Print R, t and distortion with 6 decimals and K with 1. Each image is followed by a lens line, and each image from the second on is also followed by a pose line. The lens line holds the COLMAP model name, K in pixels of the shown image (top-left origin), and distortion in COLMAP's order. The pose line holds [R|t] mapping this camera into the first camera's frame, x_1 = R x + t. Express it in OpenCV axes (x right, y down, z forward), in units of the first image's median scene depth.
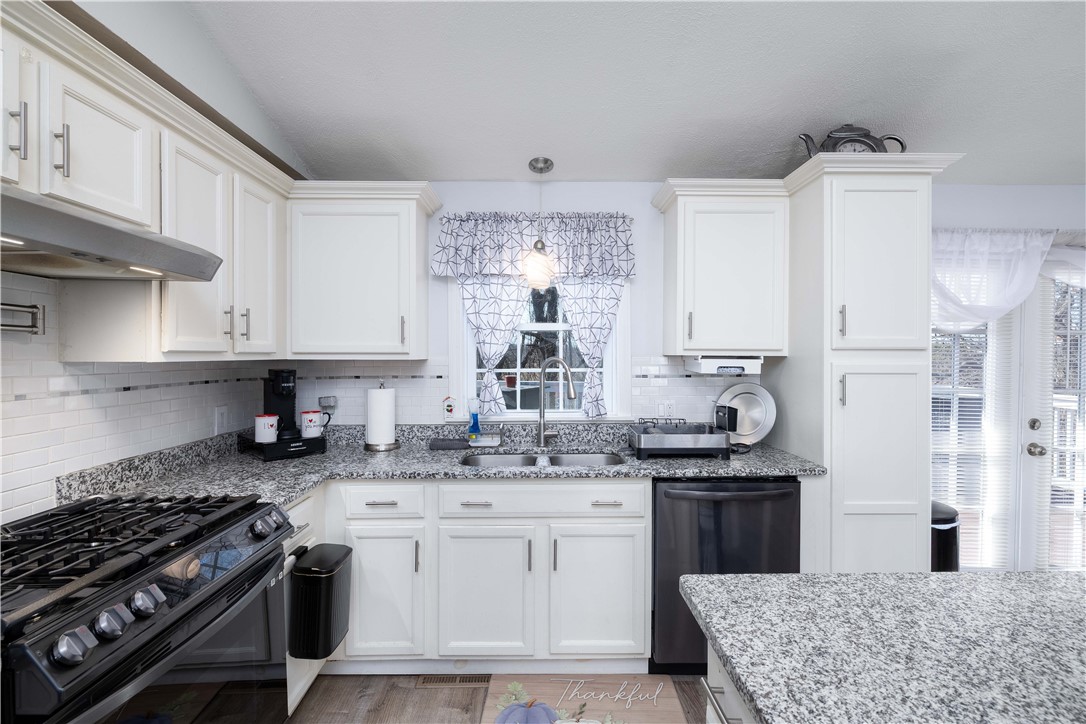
lens RADIAL K [[544.0, 0, 479.0], [0, 544.0, 357.5], [0, 0, 1]] dist [-0.008353, 0.001335]
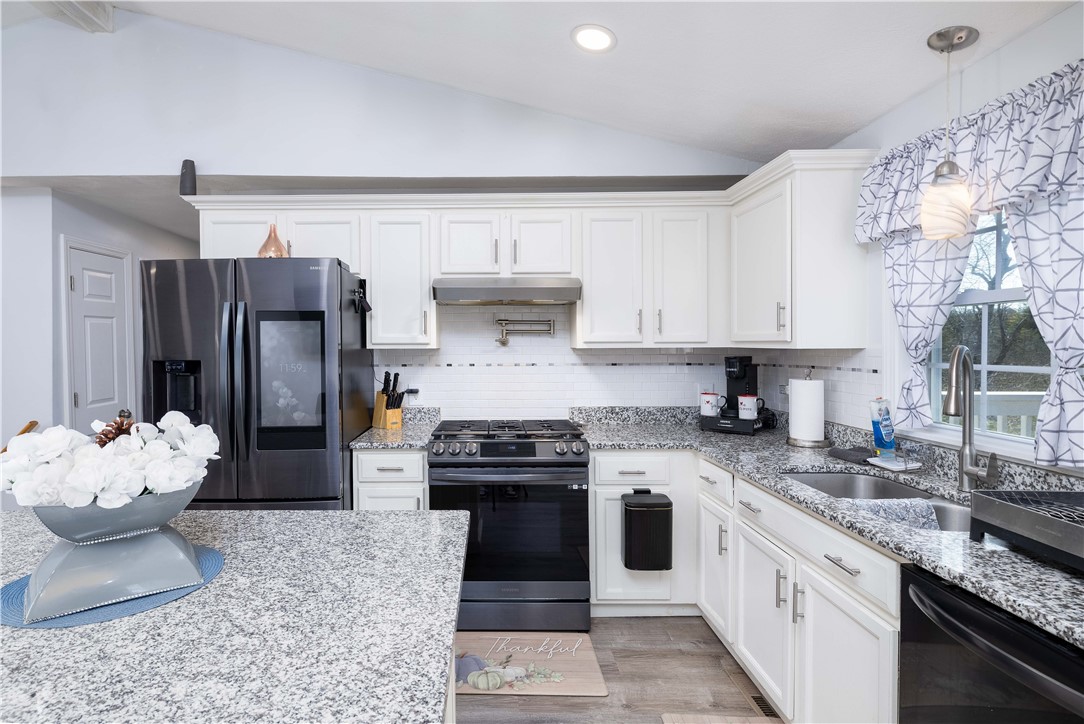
lens RADIAL K [[543.0, 0, 478.1], [0, 543.0, 357.5], [0, 0, 1]] dist [-0.008353, 0.001335]
pose [[-0.026278, 0.025257, -0.999336, 0.910360], [-0.000440, 0.999680, 0.025277, -0.004199], [0.999655, 0.001104, -0.026258, 0.569464]]
